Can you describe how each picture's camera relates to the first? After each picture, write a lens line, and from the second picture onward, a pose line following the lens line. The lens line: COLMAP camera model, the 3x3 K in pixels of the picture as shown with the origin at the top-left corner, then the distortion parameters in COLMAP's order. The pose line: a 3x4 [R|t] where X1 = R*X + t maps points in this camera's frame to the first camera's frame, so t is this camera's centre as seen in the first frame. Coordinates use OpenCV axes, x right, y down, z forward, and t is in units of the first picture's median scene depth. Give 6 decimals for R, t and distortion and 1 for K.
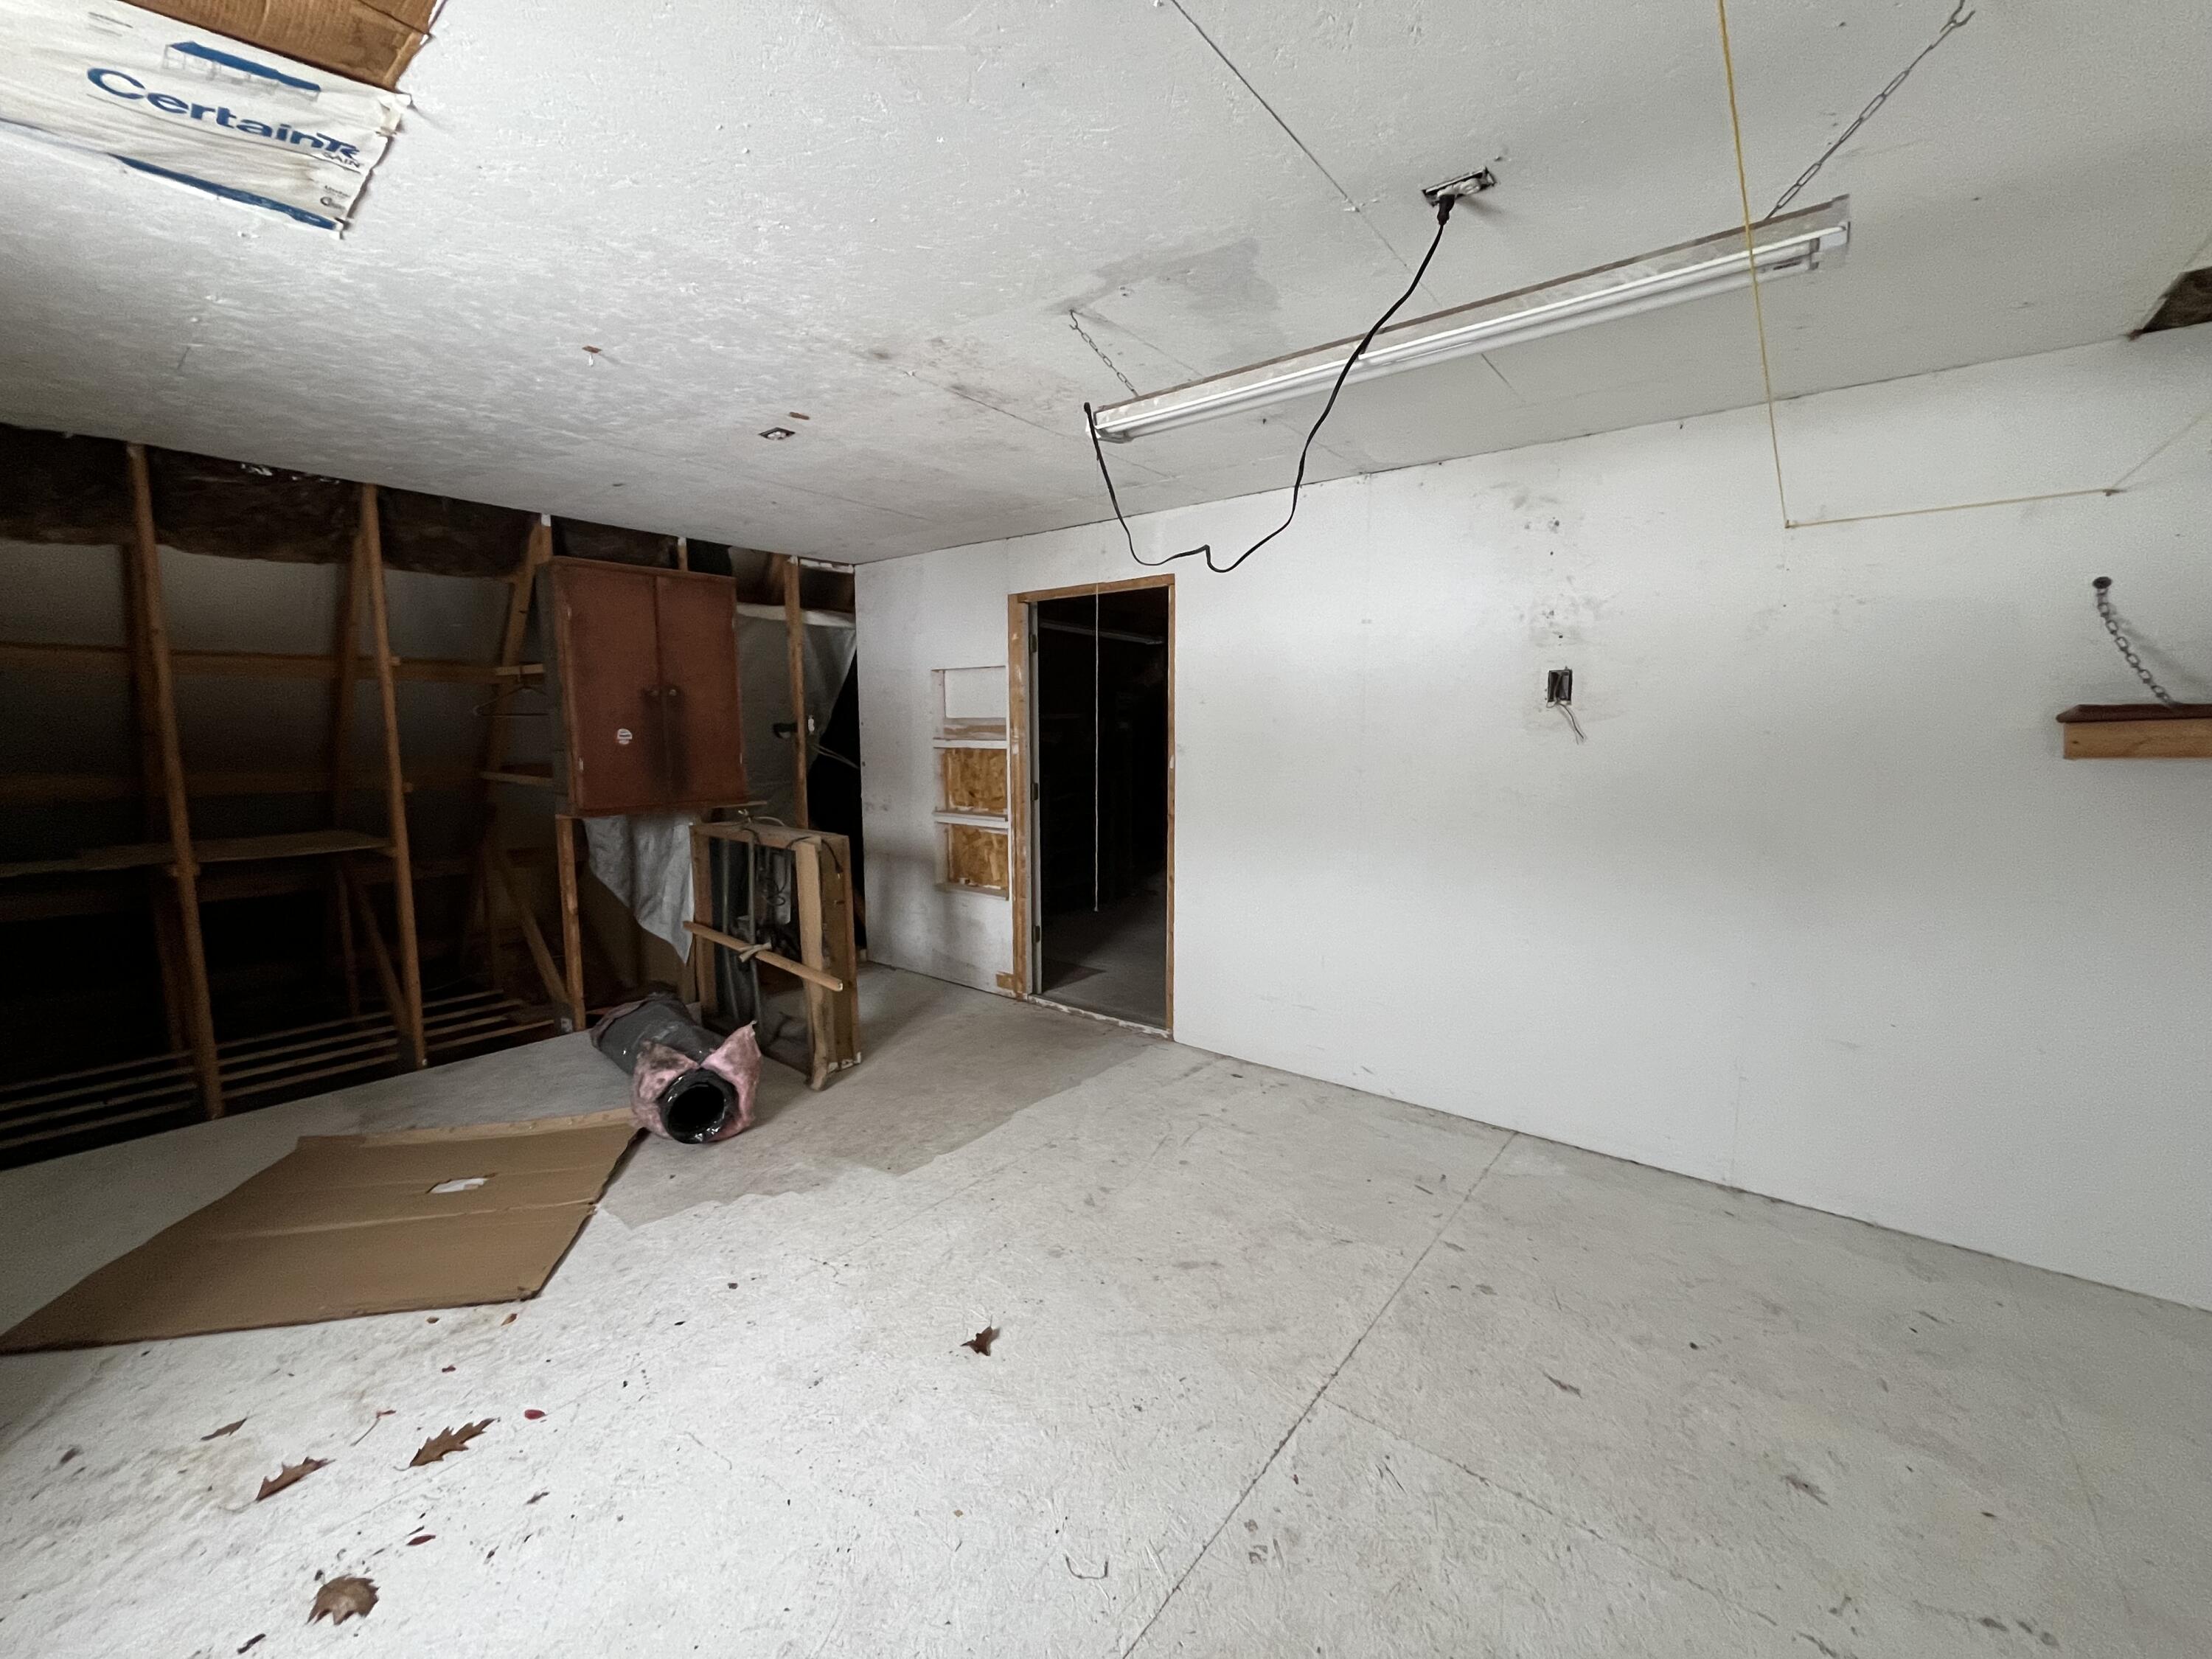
lens RADIAL K [[890.4, 0, 1098.5], [0, 890.4, 830.7], [0, 0, 1]] dist [-0.003399, -0.000588]
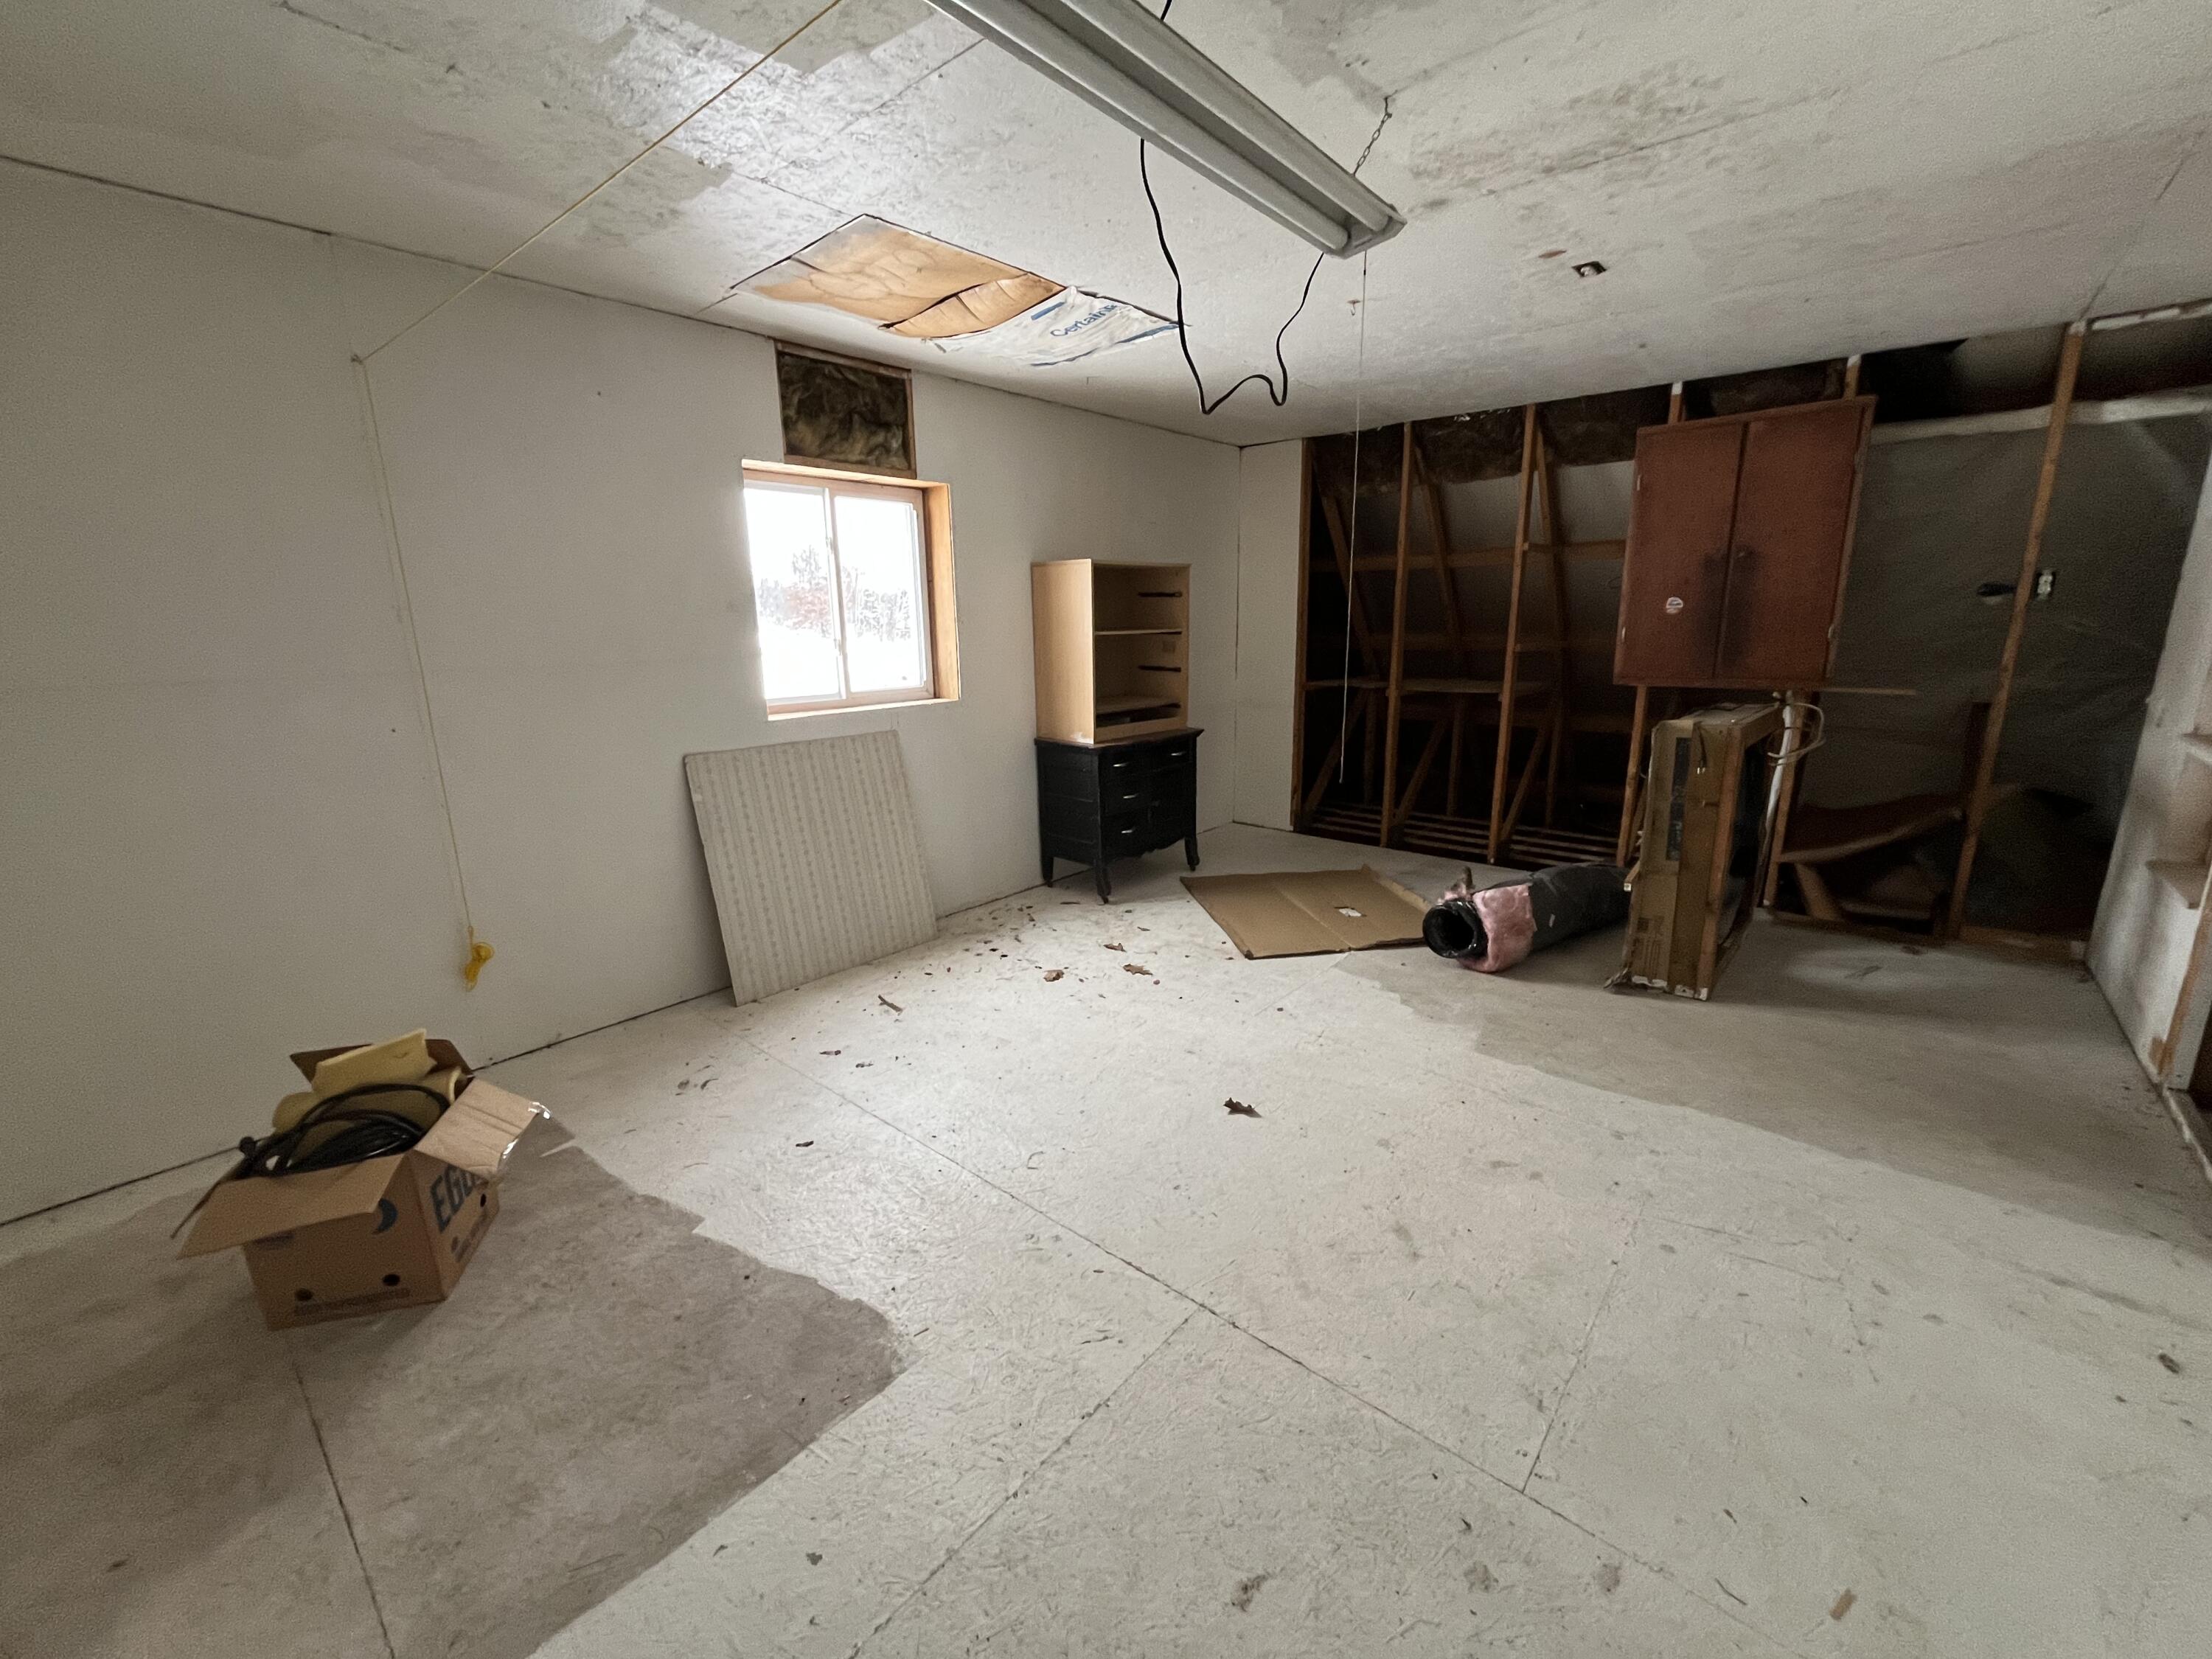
lens RADIAL K [[890.4, 0, 1098.5], [0, 890.4, 830.7], [0, 0, 1]] dist [-0.003399, -0.000588]
pose [[-0.042321, 0.231363, -0.971947, 0.728484], [-0.100806, 0.966865, 0.234542, -0.044242], [0.994006, 0.107905, -0.017596, 0.588930]]
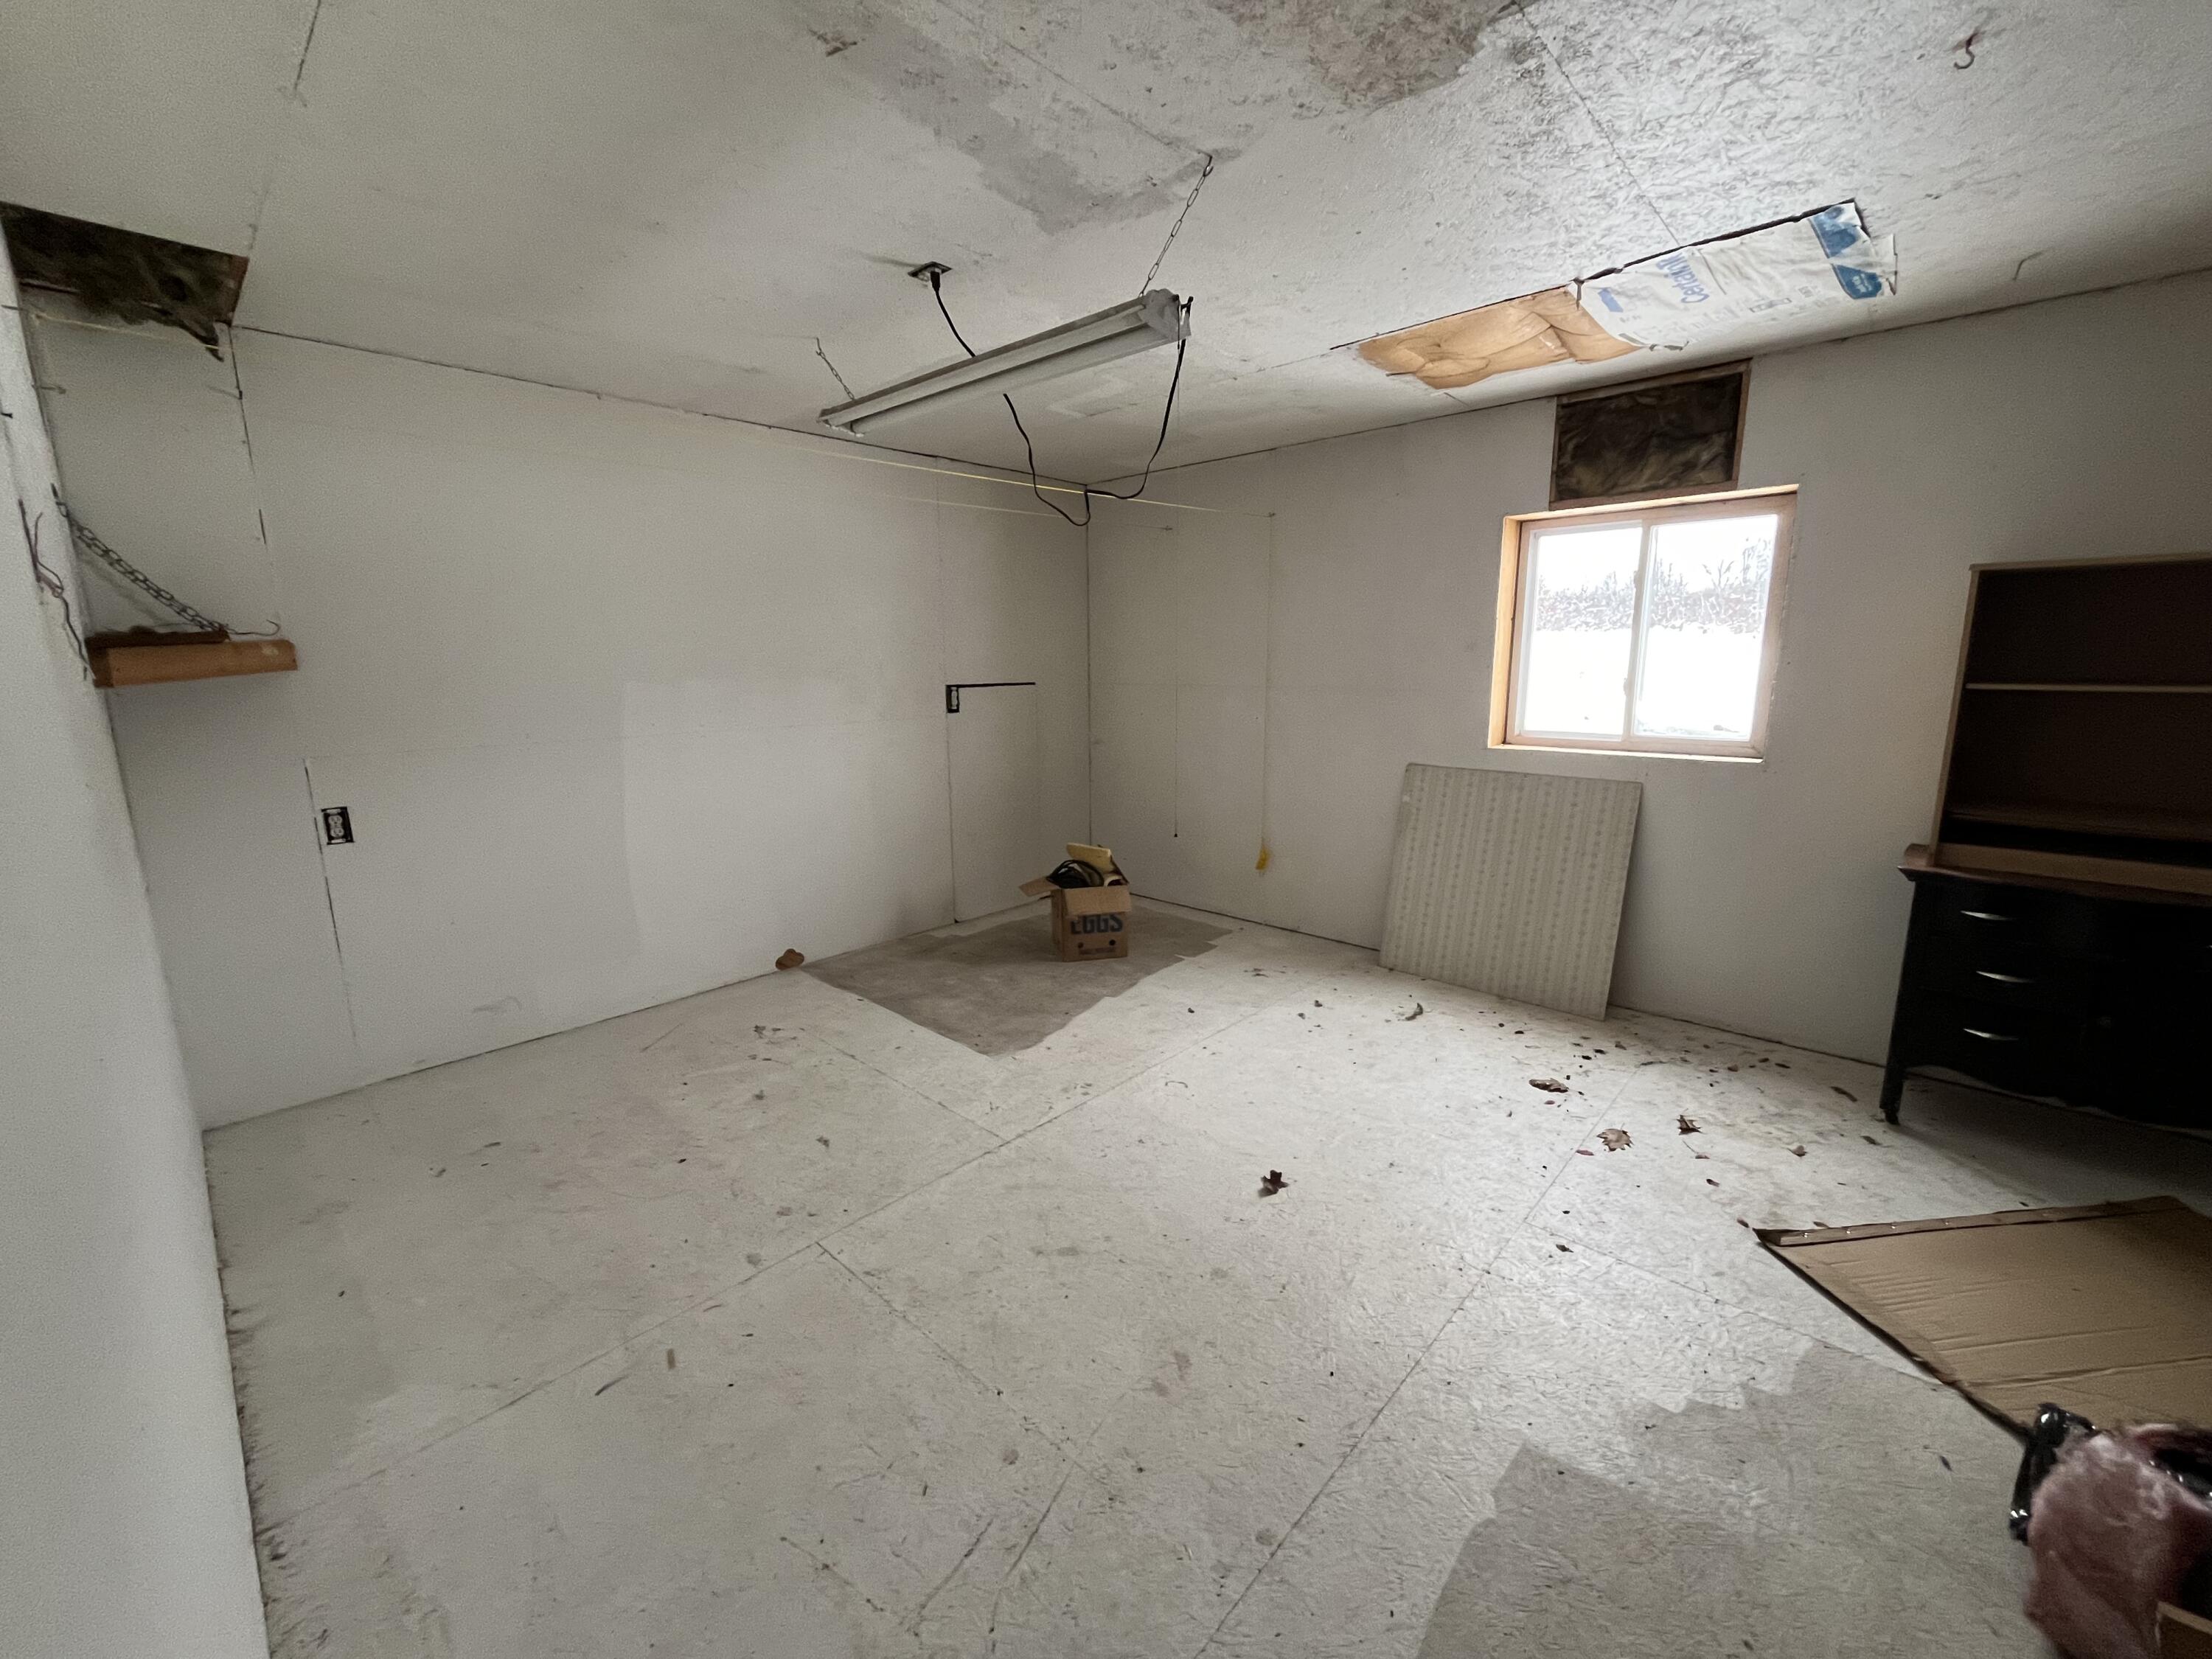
lens RADIAL K [[890.4, 0, 1098.5], [0, 890.4, 830.7], [0, 0, 1]] dist [-0.003399, -0.000588]
pose [[-0.996682, -0.008335, 0.080967, 0.001837], [0.016899, 0.951875, 0.306020, -0.163546], [-0.079621, 0.306372, -0.948576, 1.477523]]
